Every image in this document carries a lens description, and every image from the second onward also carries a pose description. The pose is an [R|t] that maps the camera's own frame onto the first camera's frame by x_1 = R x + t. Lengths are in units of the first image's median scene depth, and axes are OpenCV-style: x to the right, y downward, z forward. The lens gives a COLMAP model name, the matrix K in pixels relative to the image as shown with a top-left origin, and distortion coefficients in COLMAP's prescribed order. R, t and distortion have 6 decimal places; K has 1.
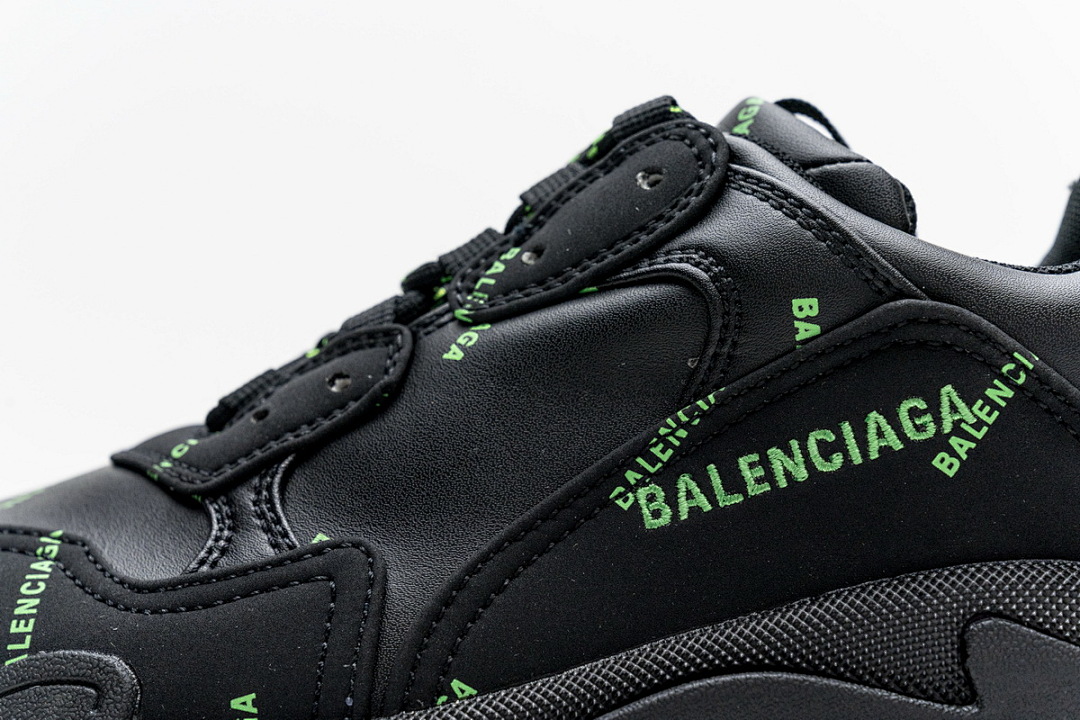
lens RADIAL K [[2208.1, 0, 541.8], [0, 2208.1, 362.4], [0, 0, 1]] dist [0.007203, 0.000000]
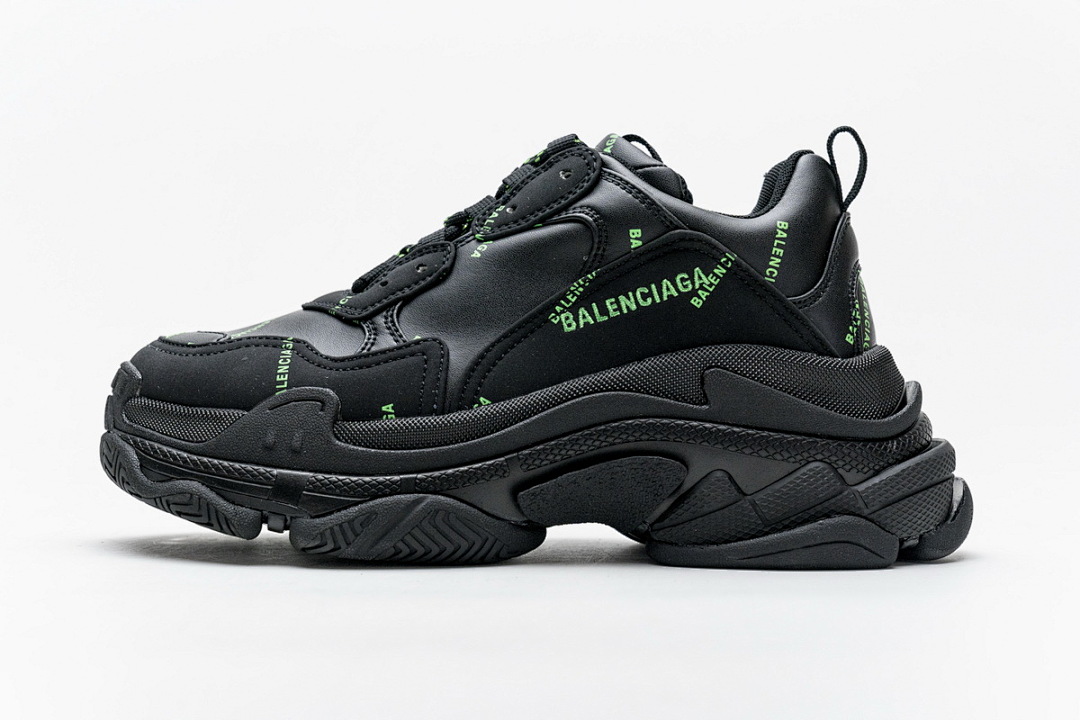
lens RADIAL K [[2208.1, 0, 540.5], [0, 2208.1, 357.0], [0, 0, 1]] dist [0.007203, 0.000000]
pose [[0.998614, -0.002079, 0.052585, -0.094726], [0.000565, 0.999585, 0.028786, 0.035887], [-0.052623, -0.028716, 0.998201, -1.230885]]
